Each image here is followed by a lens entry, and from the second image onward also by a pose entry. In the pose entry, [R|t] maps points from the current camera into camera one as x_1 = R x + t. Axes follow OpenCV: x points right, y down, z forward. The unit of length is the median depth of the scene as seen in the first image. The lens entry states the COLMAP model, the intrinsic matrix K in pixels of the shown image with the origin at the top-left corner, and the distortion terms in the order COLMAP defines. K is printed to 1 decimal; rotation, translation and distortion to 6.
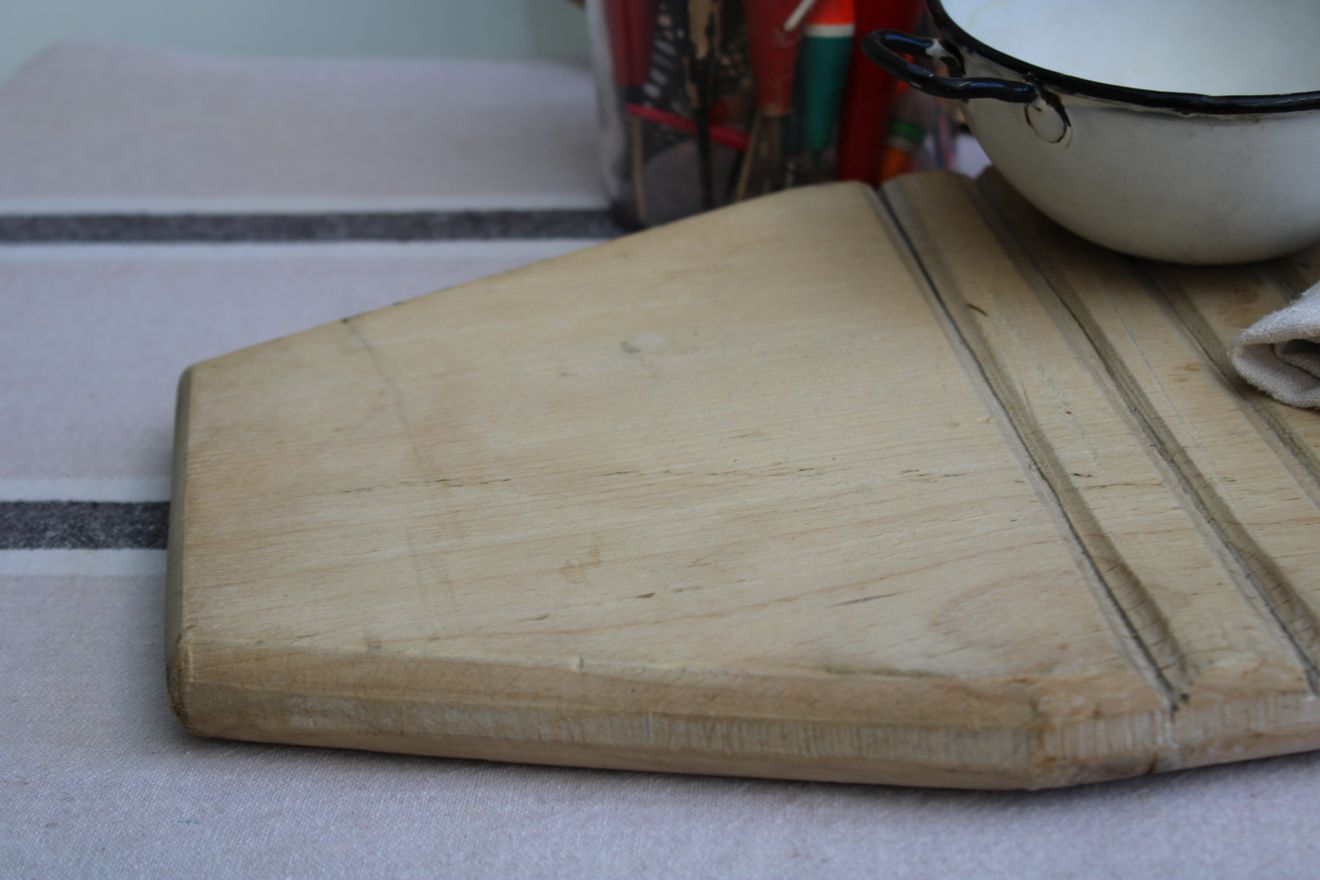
lens RADIAL K [[2534.3, 0, 660.0], [0, 2534.3, 440.0], [0, 0, 1]] dist [0.043250, 0.074210]
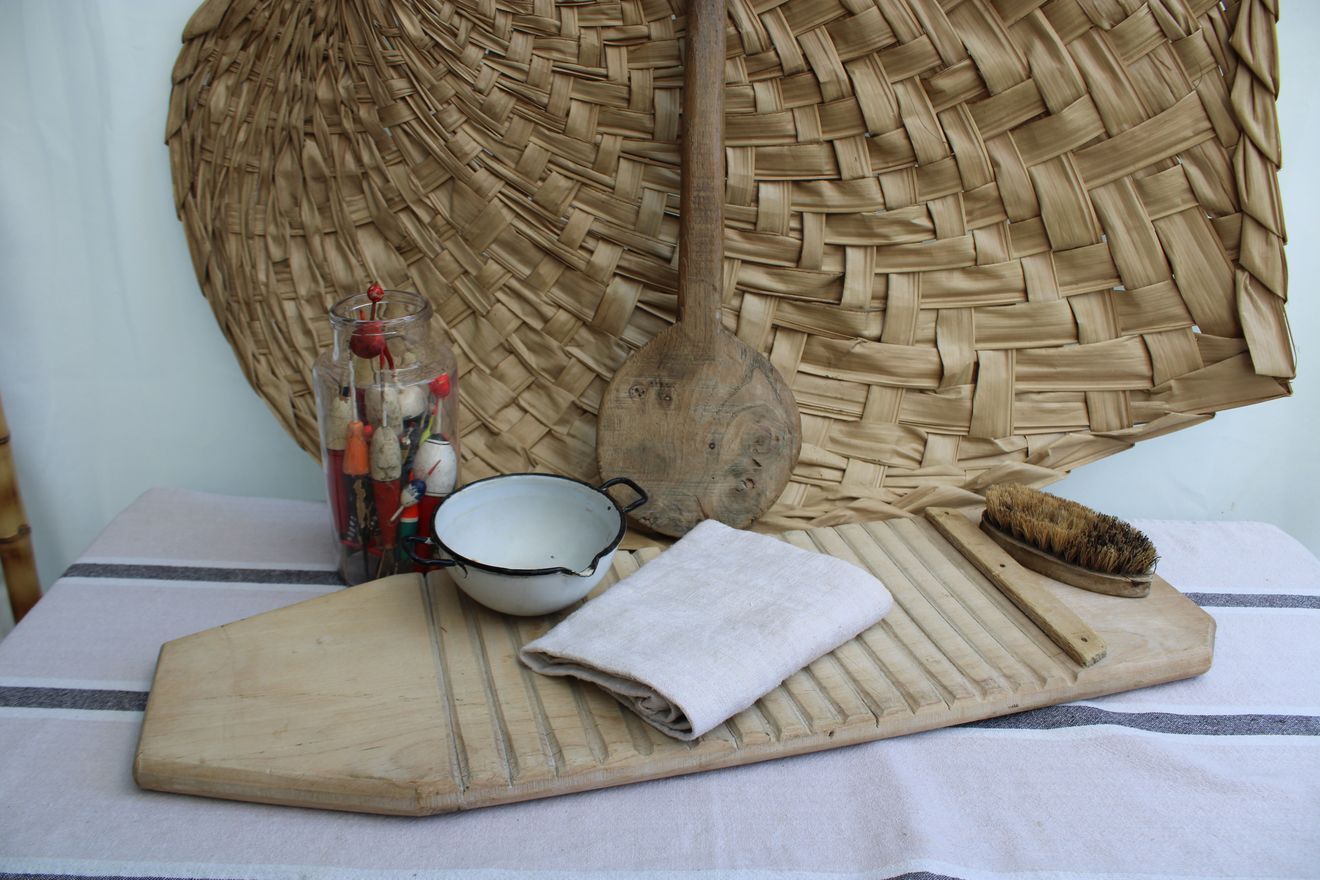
lens RADIAL K [[1109.3, 0, 660.0], [0, 1109.3, 440.0], [0, 0, 1]] dist [-0.159018, 0.143697]
pose [[0.990231, 0.033255, 0.135416, 0.227994], [-0.019806, 0.994843, -0.099476, -0.173960], [-0.138025, 0.095822, 0.985783, -0.328965]]
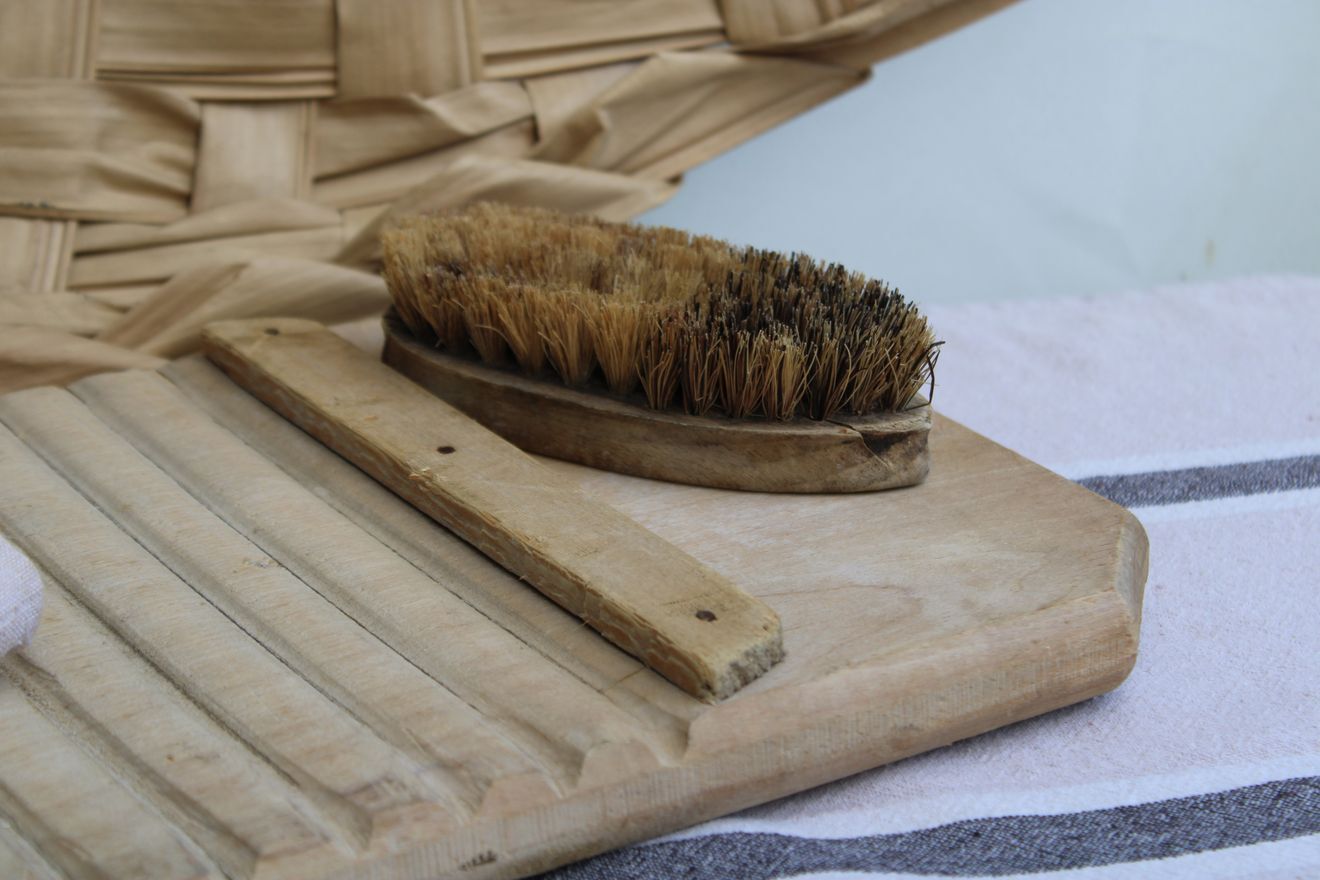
lens RADIAL K [[3173.4, 0, 660.0], [0, 3173.4, 440.0], [0, 0, 1]] dist [0.062225, 0.583449]
pose [[0.913620, -0.088523, 0.396815, 0.489405], [0.140094, 0.984781, -0.102863, -0.003164], [-0.381670, 0.149569, 0.912117, -0.101077]]
